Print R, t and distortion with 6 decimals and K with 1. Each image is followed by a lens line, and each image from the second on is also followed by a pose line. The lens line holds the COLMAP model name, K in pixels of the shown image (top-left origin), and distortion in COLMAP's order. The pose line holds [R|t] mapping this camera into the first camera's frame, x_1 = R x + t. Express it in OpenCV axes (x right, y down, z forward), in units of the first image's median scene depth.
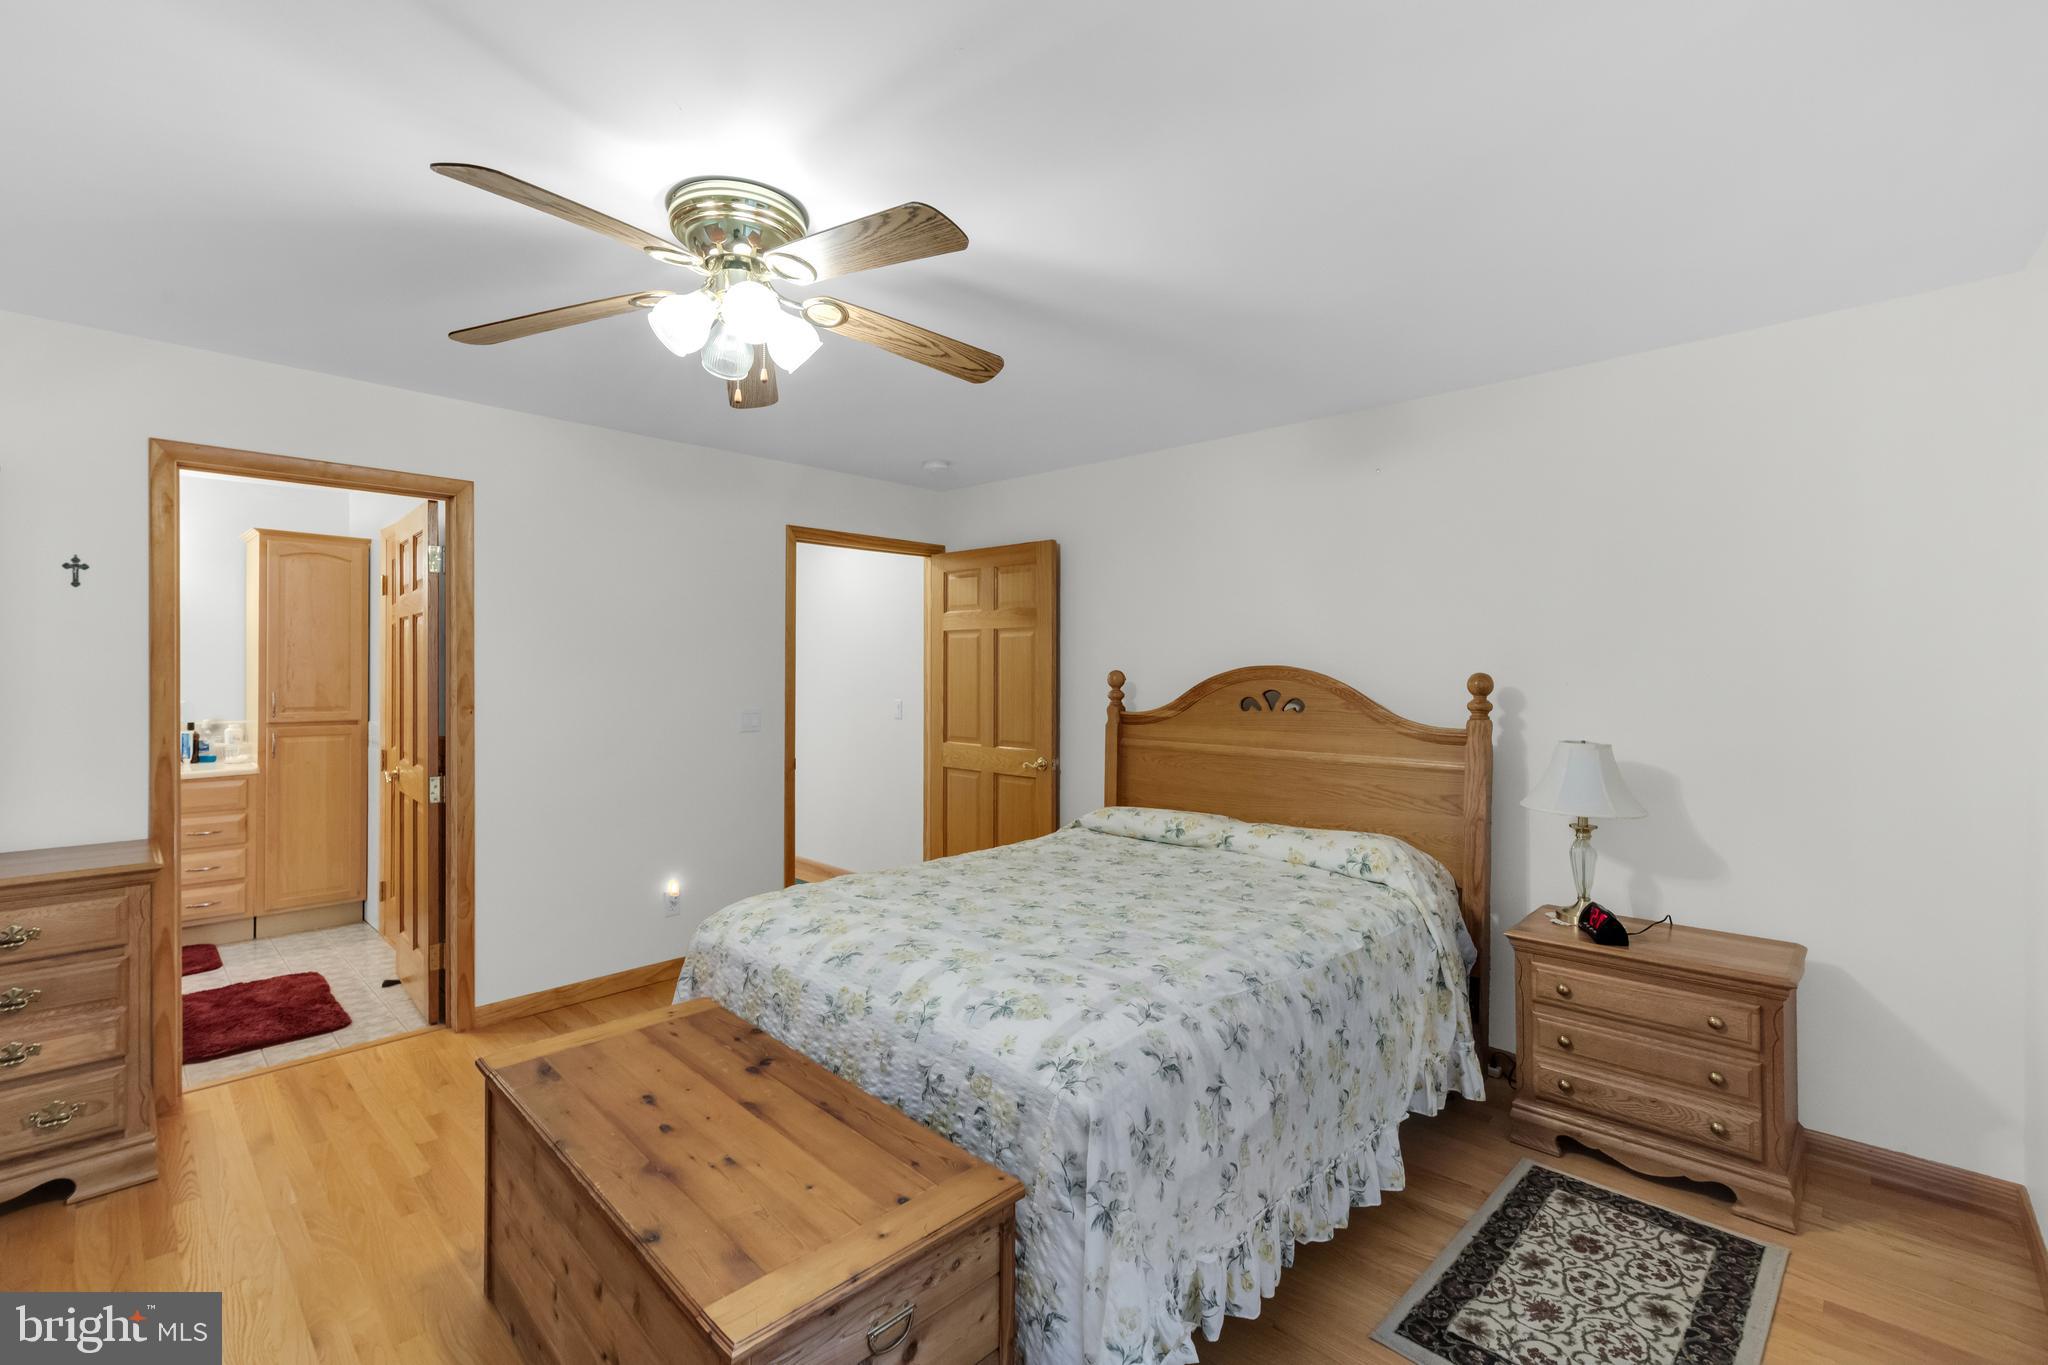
lens RADIAL K [[893.5, 0, 1023.1], [0, 893.5, 669.1], [0, 0, 1]] dist [0.001078, -0.000810]
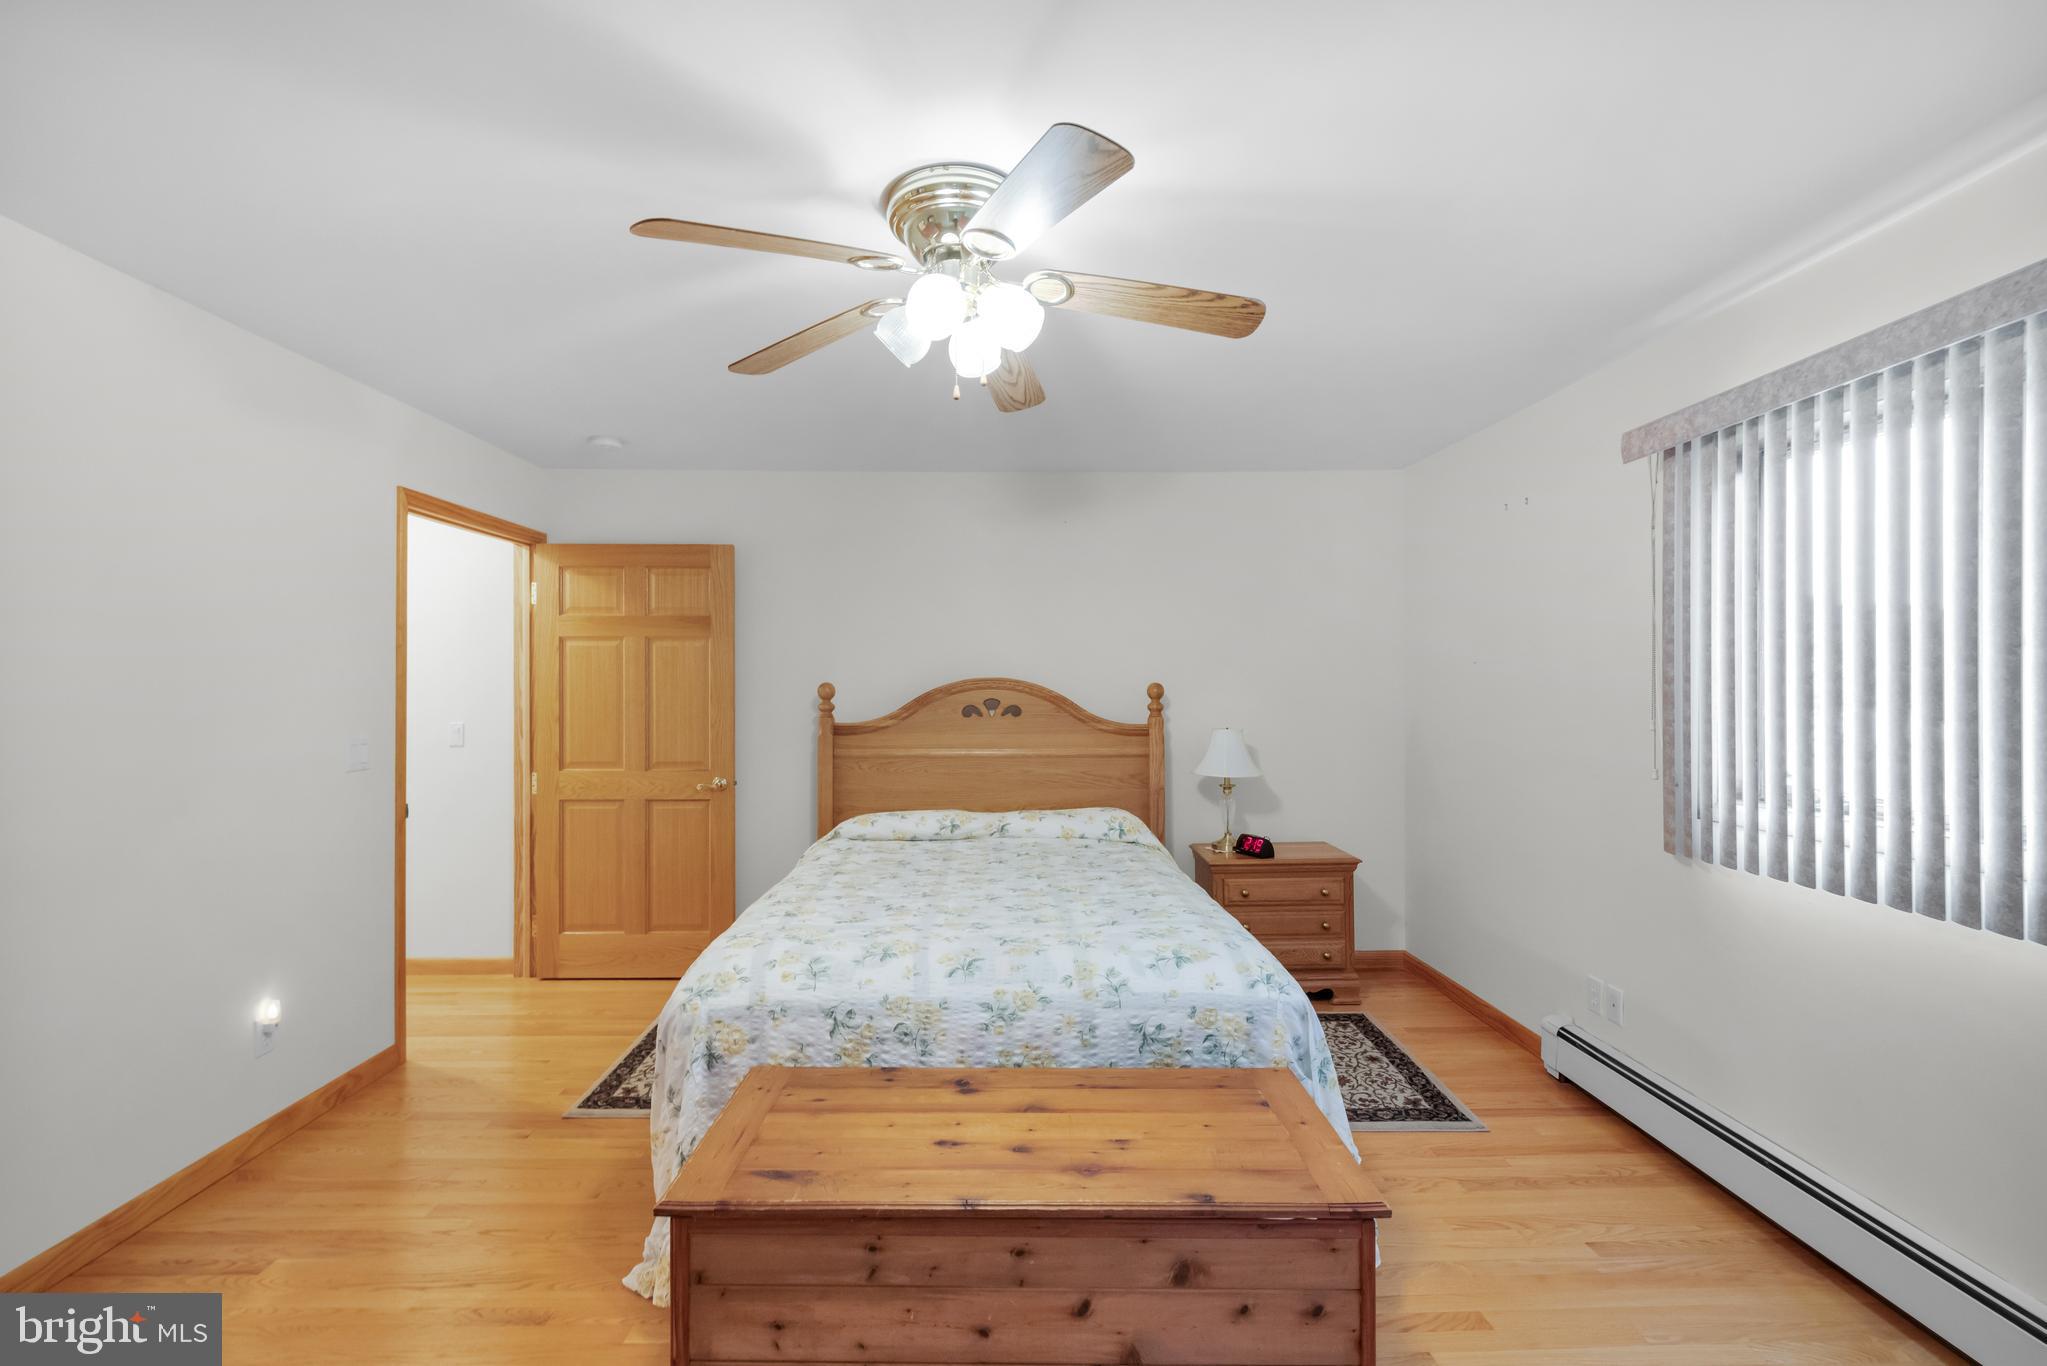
lens RADIAL K [[893.1, 0, 1016.3], [0, 893.1, 685.7], [0, 0, 1]] dist [0.001078, -0.000810]
pose [[0.708982, -0.005690, 0.705204, -0.636061], [0.005238, 0.999982, 0.002802, 0.004160], [-0.705207, 0.001707, 0.708999, 0.184780]]
